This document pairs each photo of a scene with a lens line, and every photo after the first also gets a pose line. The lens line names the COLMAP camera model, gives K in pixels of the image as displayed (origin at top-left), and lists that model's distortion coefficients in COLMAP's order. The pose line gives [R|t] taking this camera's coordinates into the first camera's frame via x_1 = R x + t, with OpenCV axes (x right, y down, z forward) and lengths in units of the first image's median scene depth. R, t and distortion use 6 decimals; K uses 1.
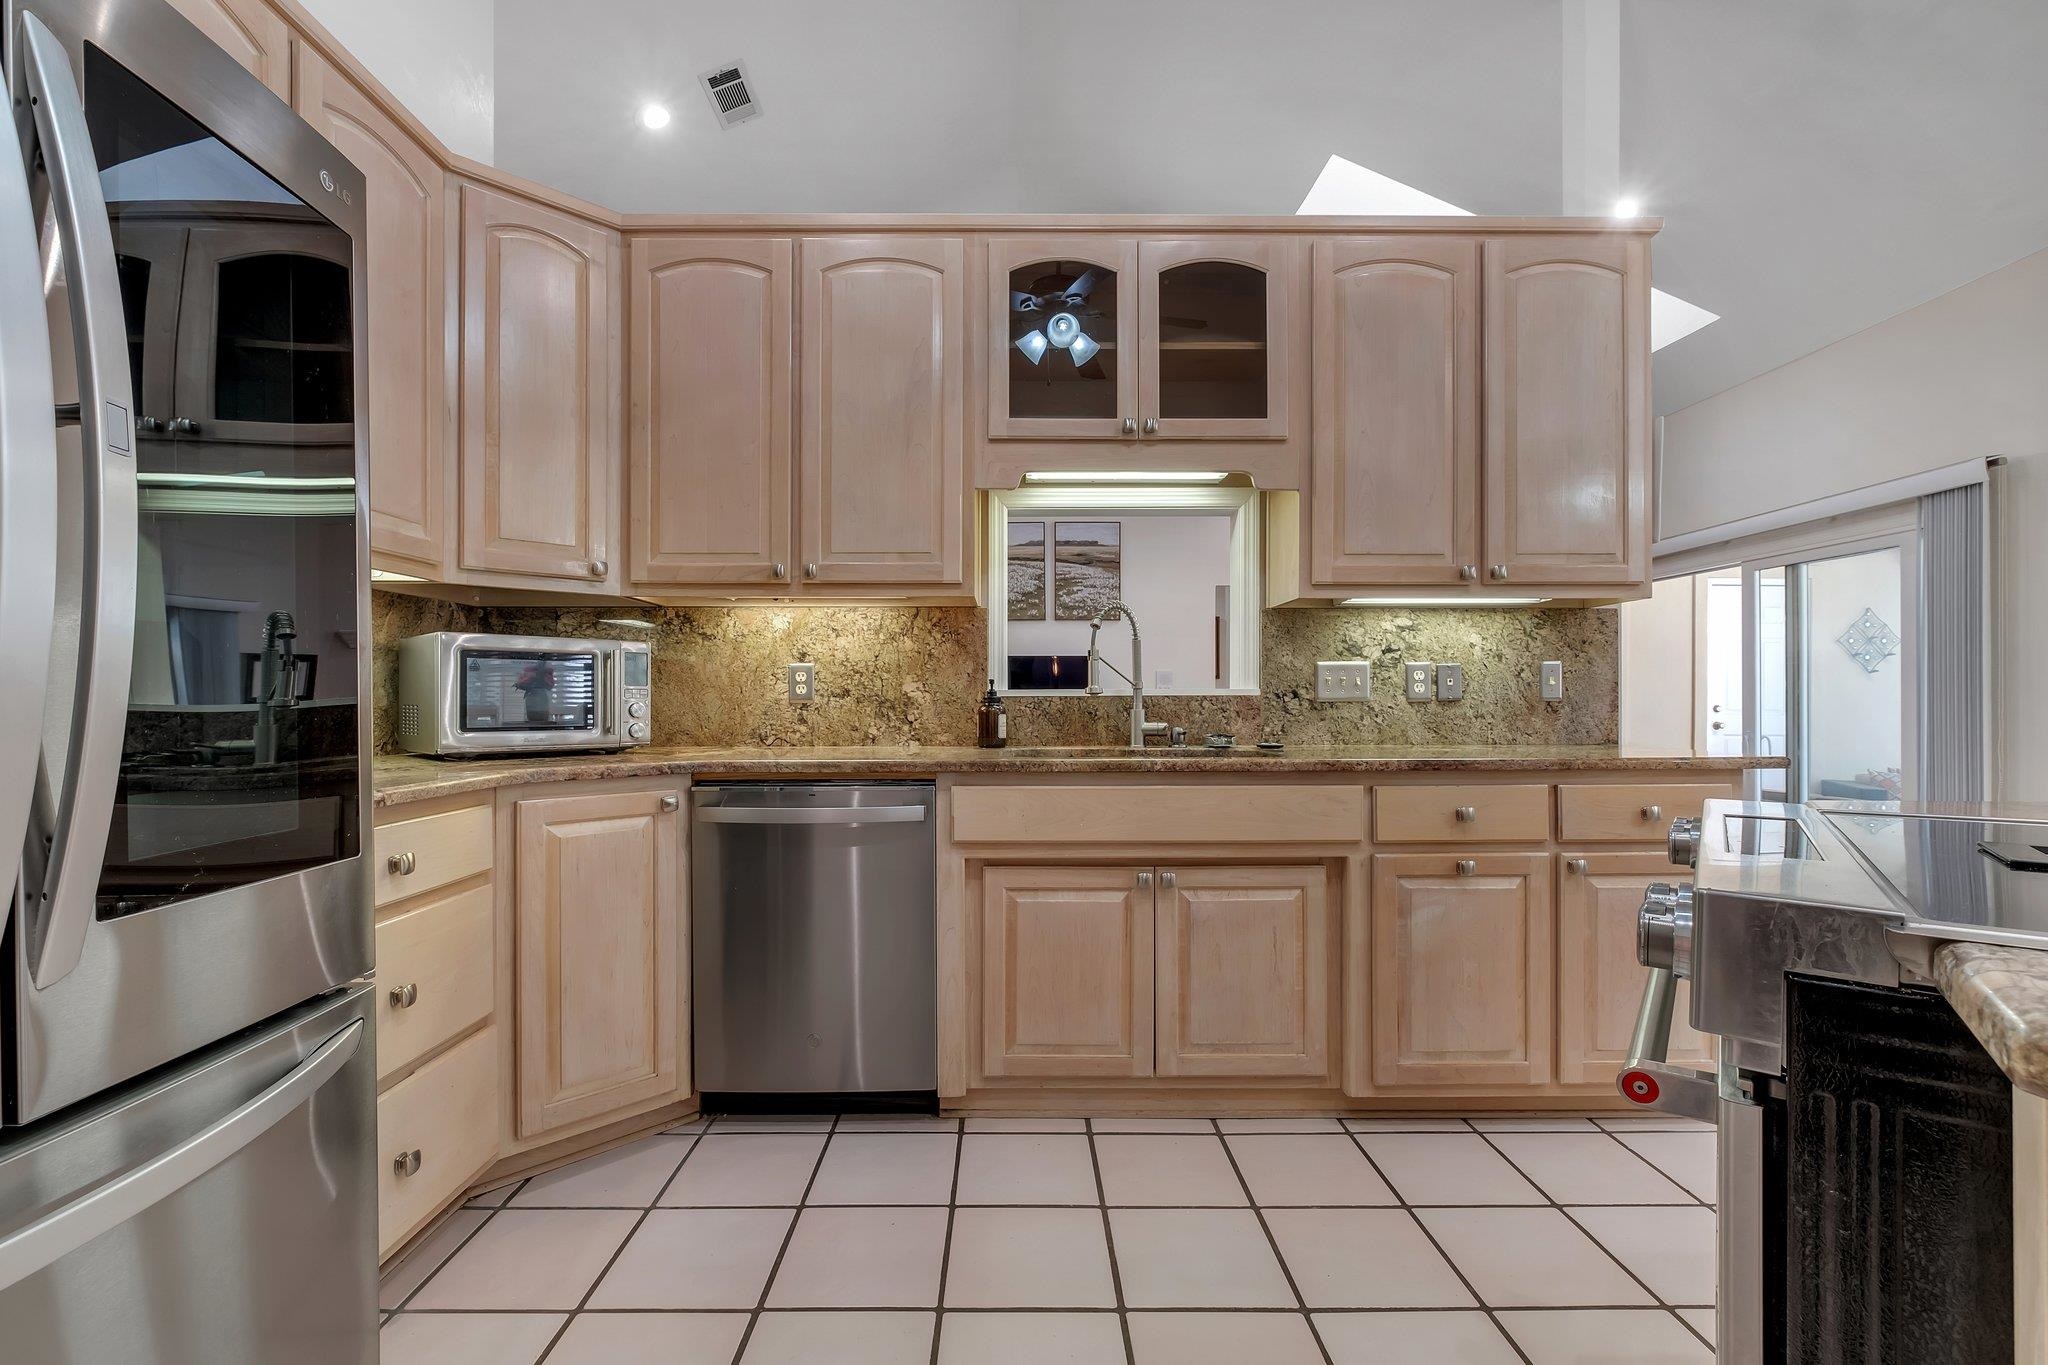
lens RADIAL K [[897.6, 0, 1002.4], [0, 897.6, 700.7], [0, 0, 1]] dist [-0.006575, 0.000677]
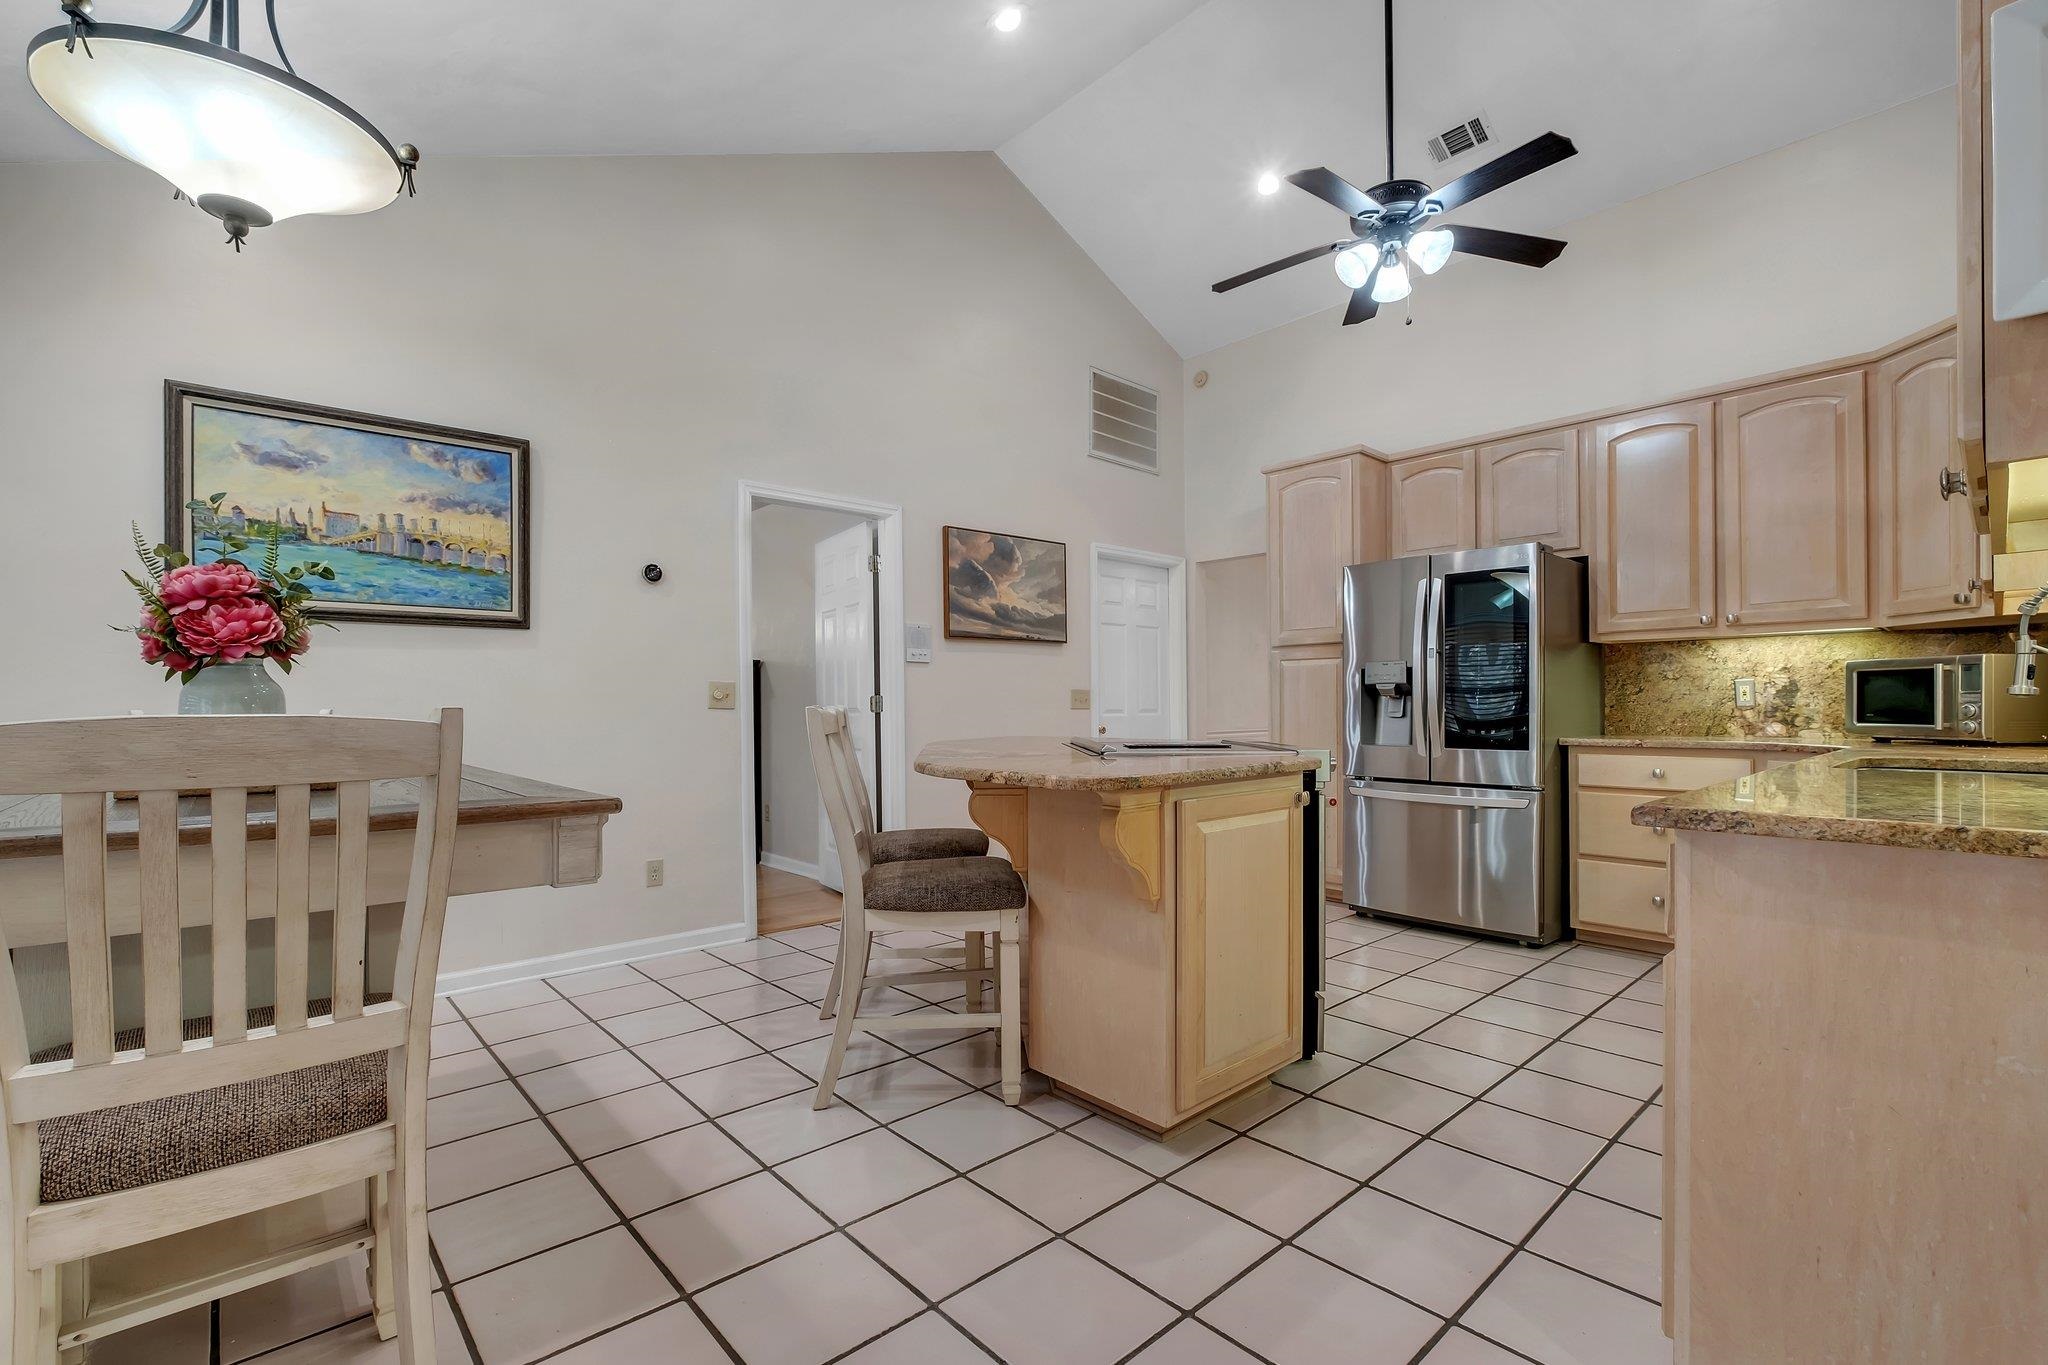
lens RADIAL K [[897.6, 0, 1033.1], [0, 897.6, 702.0], [0, 0, 1]] dist [-0.006575, 0.000677]
pose [[-0.731402, -0.001158, -0.681945, 1.294271], [0.002515, 0.999987, -0.004396, 0.000179], [0.681942, -0.004930, -0.731390, 0.964467]]
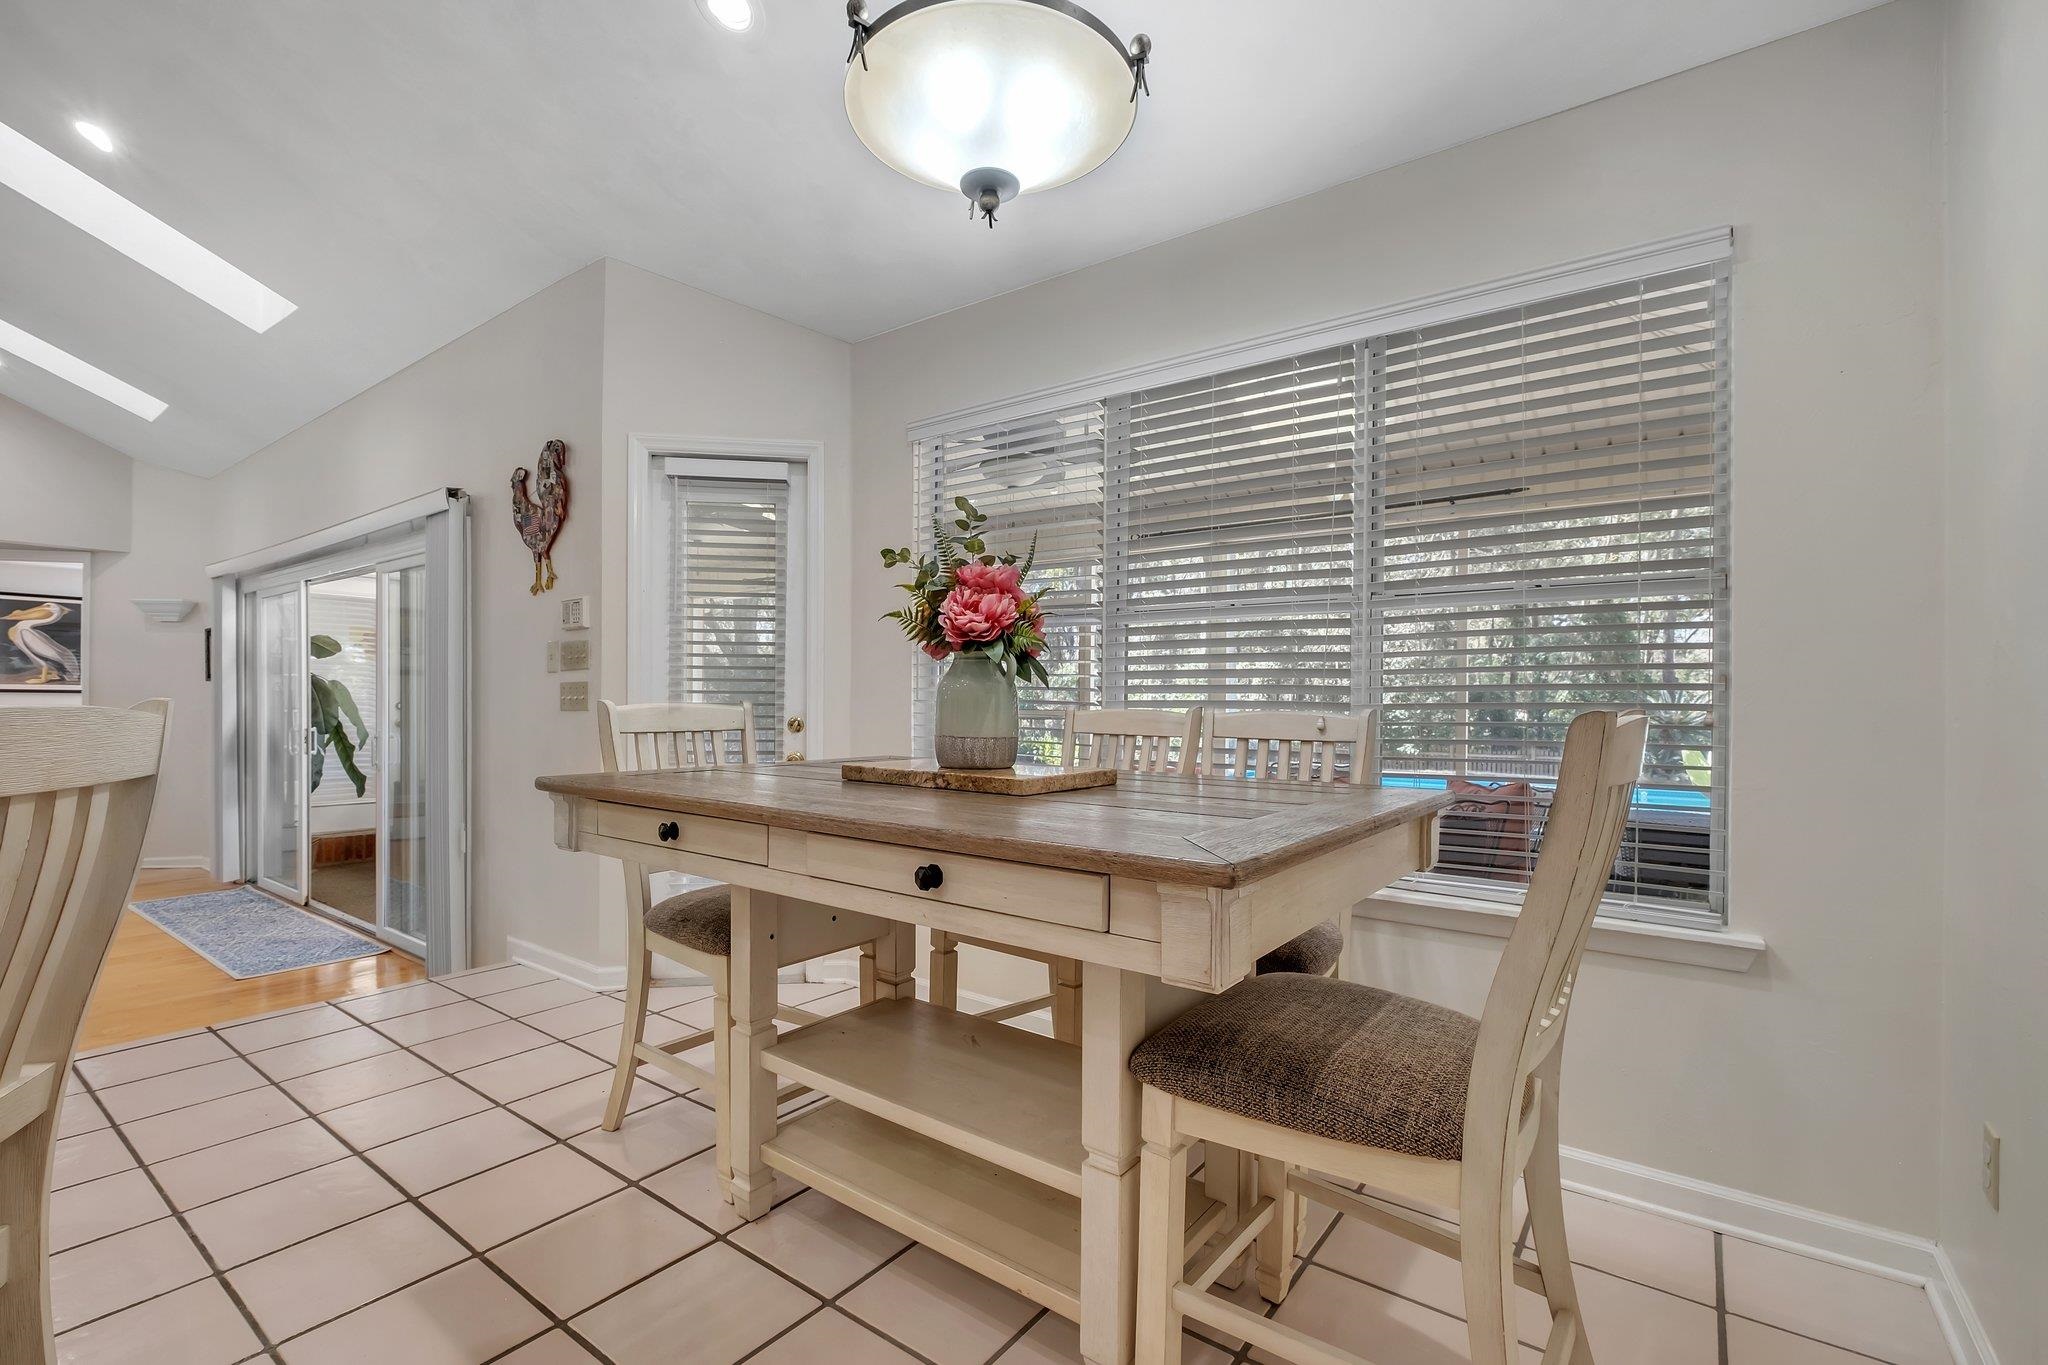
lens RADIAL K [[897.6, 0, 1027.1], [0, 897.6, 703.2], [0, 0, 1]] dist [-0.006575, 0.000677]
pose [[0.591863, 0.001996, 0.806036, 0.765635], [-0.005958, 0.999980, 0.001899, -0.003627], [-0.806016, -0.005926, 0.591864, -0.364676]]
